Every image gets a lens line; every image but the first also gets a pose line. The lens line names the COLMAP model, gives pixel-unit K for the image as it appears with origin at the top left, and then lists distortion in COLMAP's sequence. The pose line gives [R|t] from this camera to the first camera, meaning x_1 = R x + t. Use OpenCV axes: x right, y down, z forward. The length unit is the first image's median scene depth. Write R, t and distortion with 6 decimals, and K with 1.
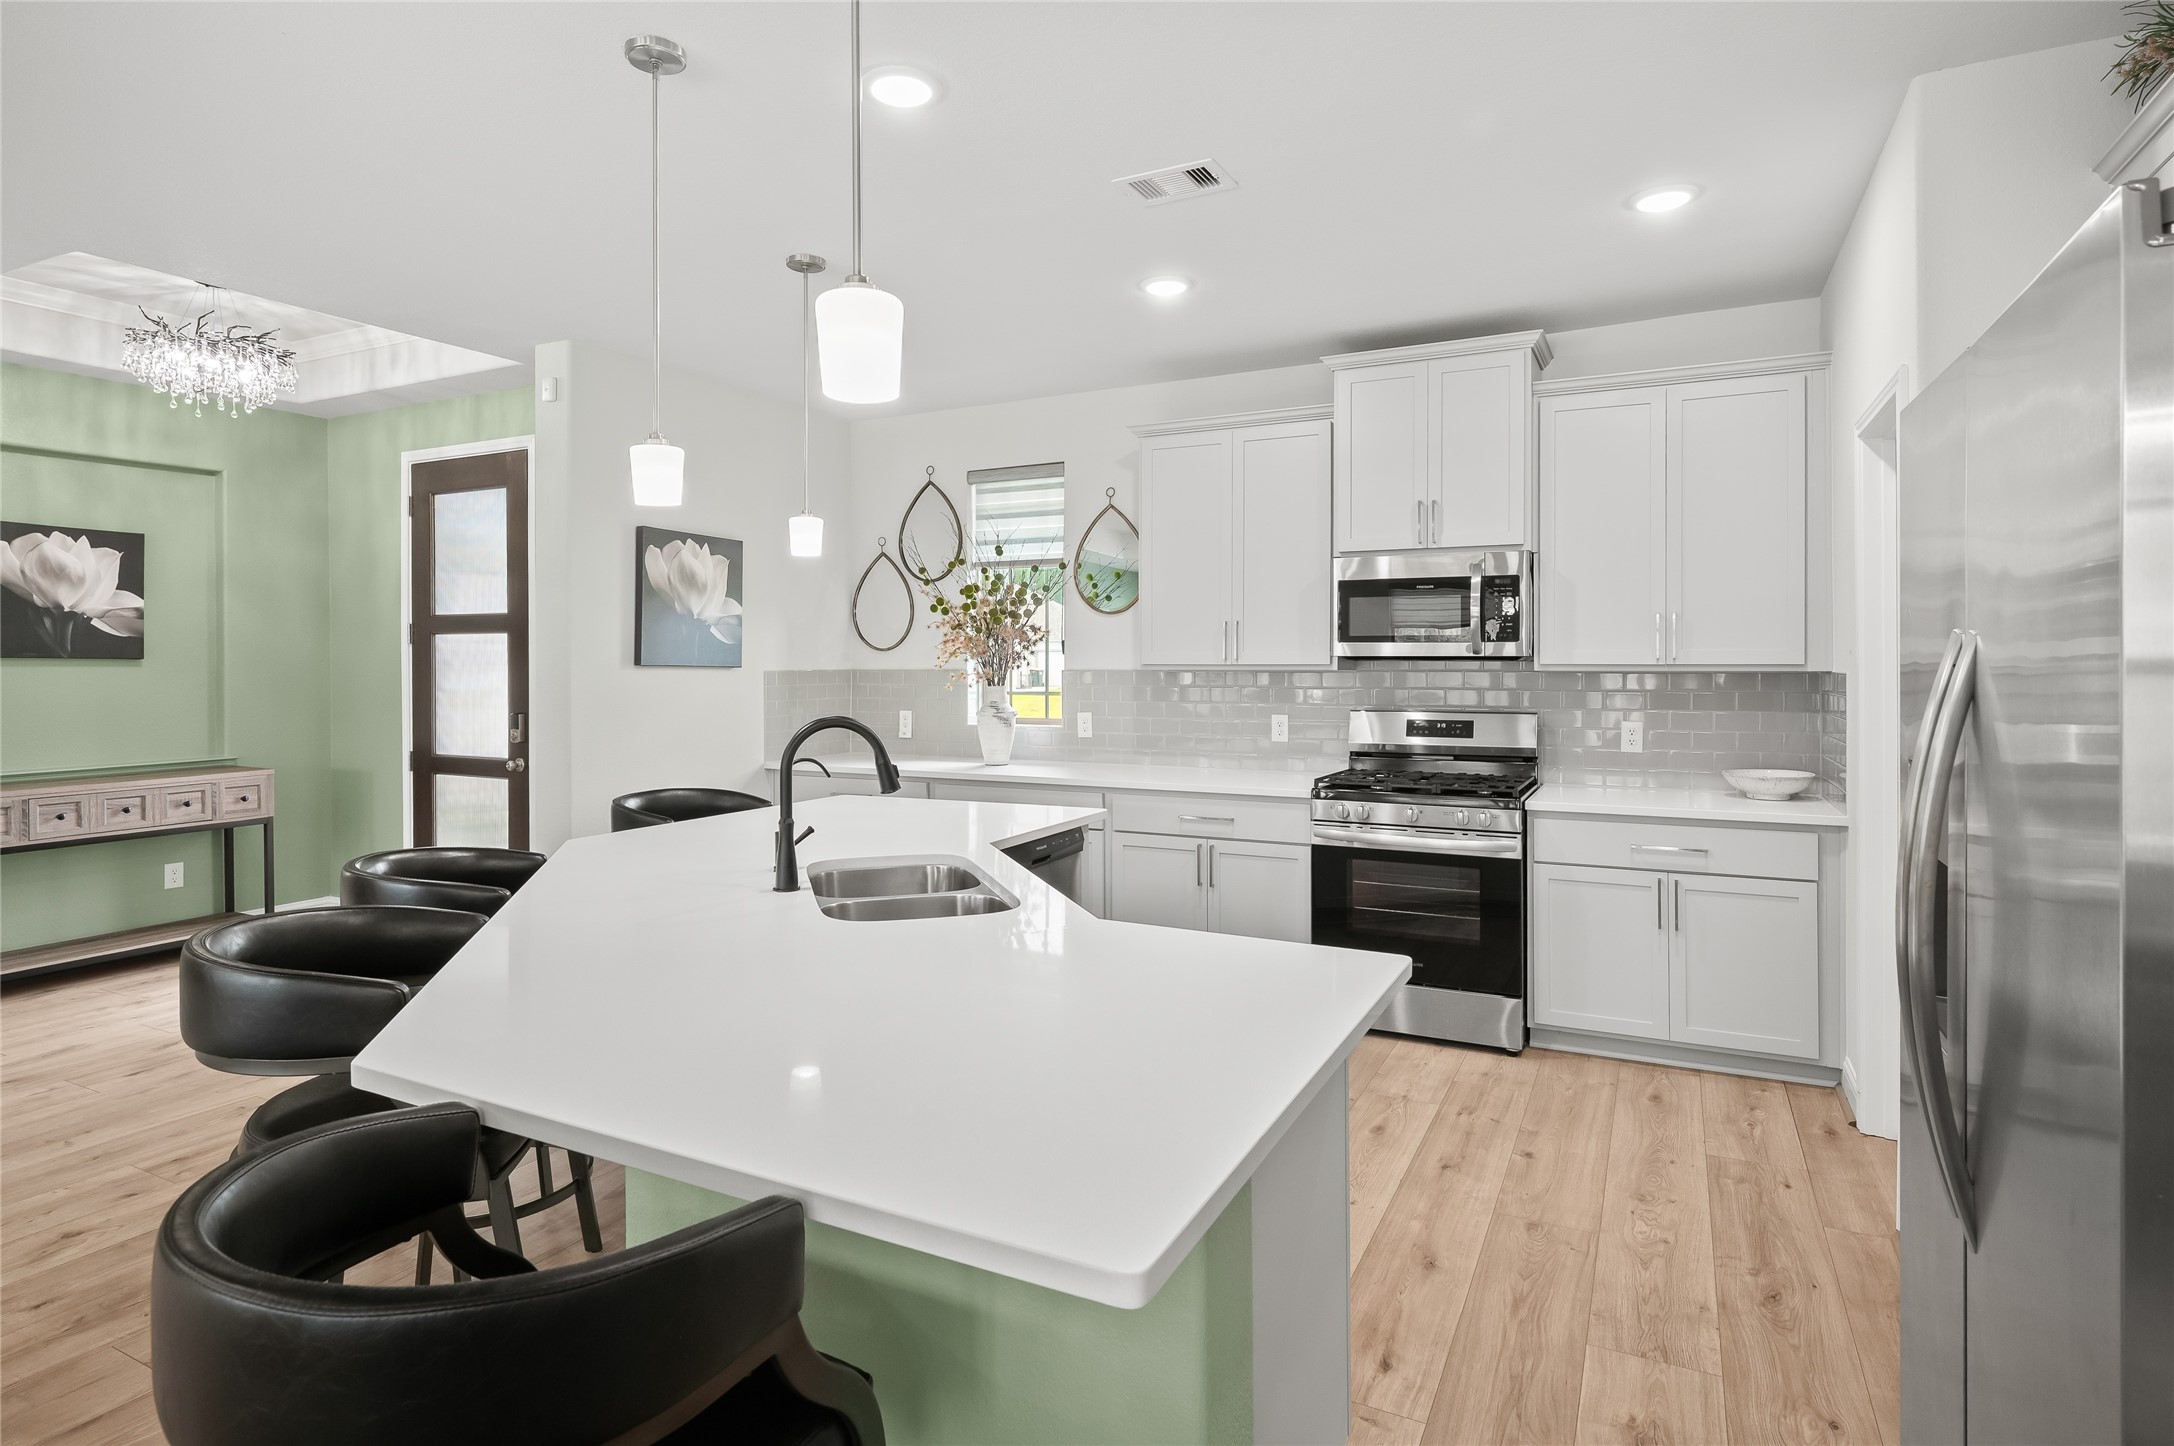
lens RADIAL K [[1136.4, 0, 1071.5], [0, 1136.4, 659.5], [0, 0, 1]] dist [0.000552, 0.002318]
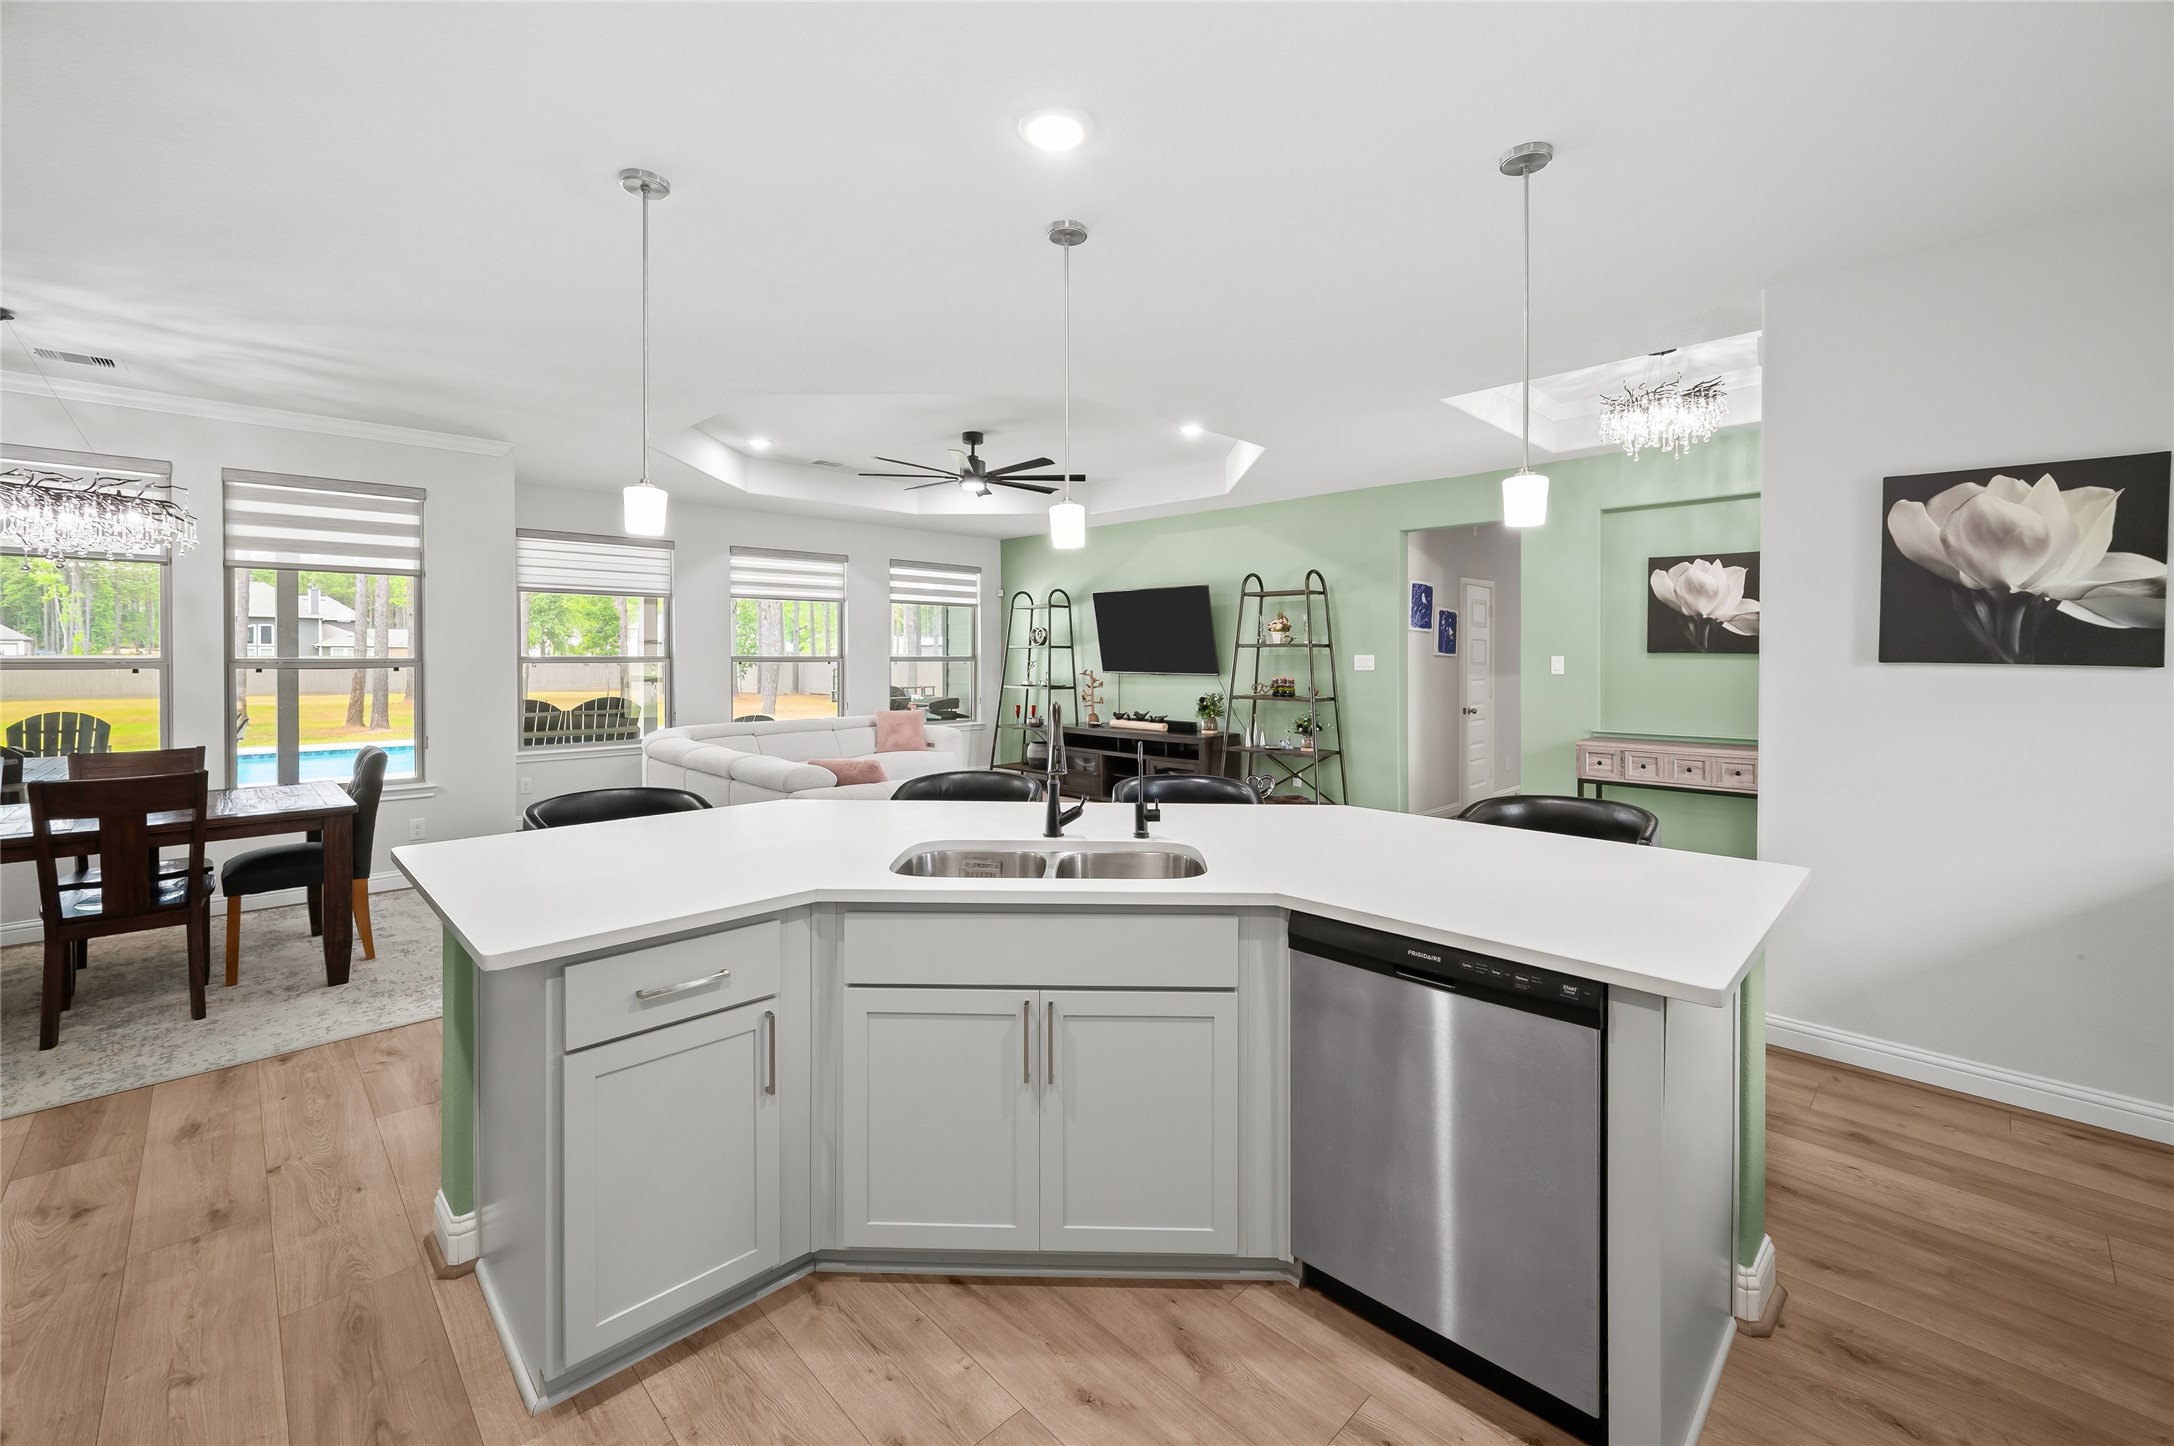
lens RADIAL K [[875.0, 0, 1100.7], [0, 875.0, 659.1], [0, 0, 1]] dist [-0.002456, -0.000061]
pose [[-0.295466, 0.005436, -0.955338, 0.336922], [0.002513, 0.999985, 0.004912, -0.000556], [0.955350, -0.000949, -0.295475, 0.675981]]
